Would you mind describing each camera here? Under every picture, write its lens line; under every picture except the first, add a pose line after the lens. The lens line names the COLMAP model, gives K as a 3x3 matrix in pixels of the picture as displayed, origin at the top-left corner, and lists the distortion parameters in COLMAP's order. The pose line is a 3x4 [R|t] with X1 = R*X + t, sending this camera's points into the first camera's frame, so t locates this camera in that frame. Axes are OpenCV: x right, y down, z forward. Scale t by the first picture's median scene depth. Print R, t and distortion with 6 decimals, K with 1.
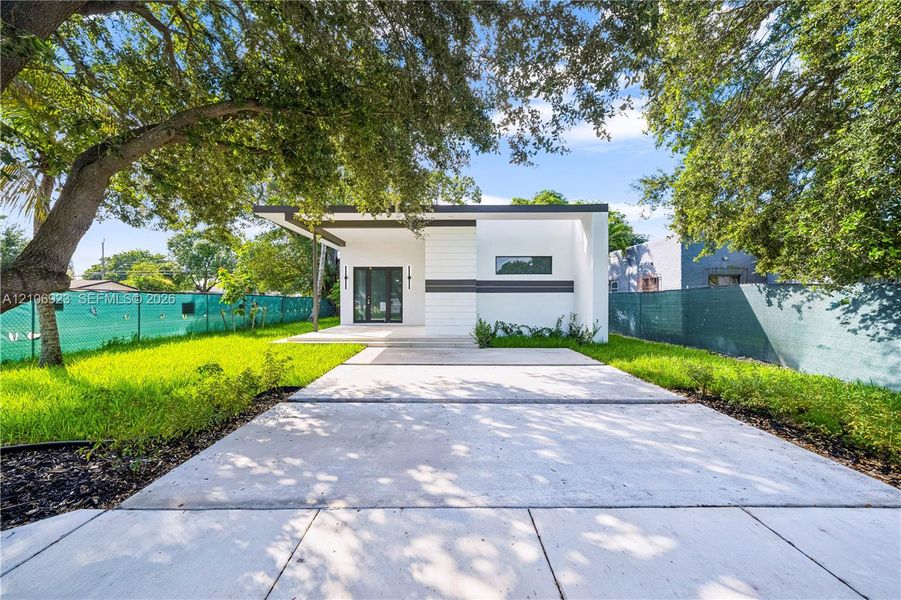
lens RADIAL K [[368.6, 0, 451.2], [0, 368.6, 301.4], [0, 0, 1]] dist [-0.002463, 0.000147]
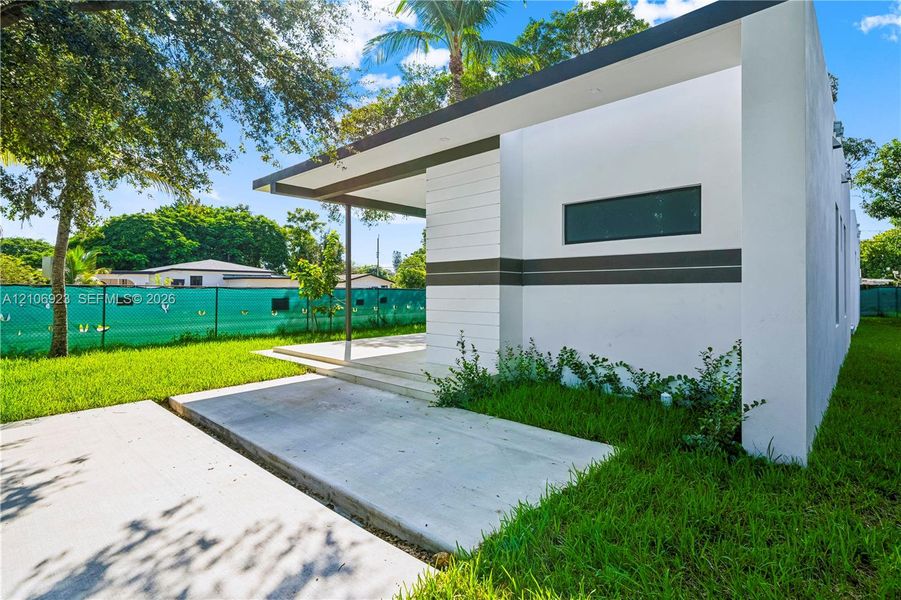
lens RADIAL K [[473.6, 0, 447.2], [0, 473.6, 286.0], [0, 0, 1]] dist [-0.000642, -0.000887]
pose [[0.715796, -0.008478, -0.698258, 0.429584], [-0.000755, 0.999916, -0.012915, -0.014480], [0.698310, 0.009772, 0.715729, 0.486565]]
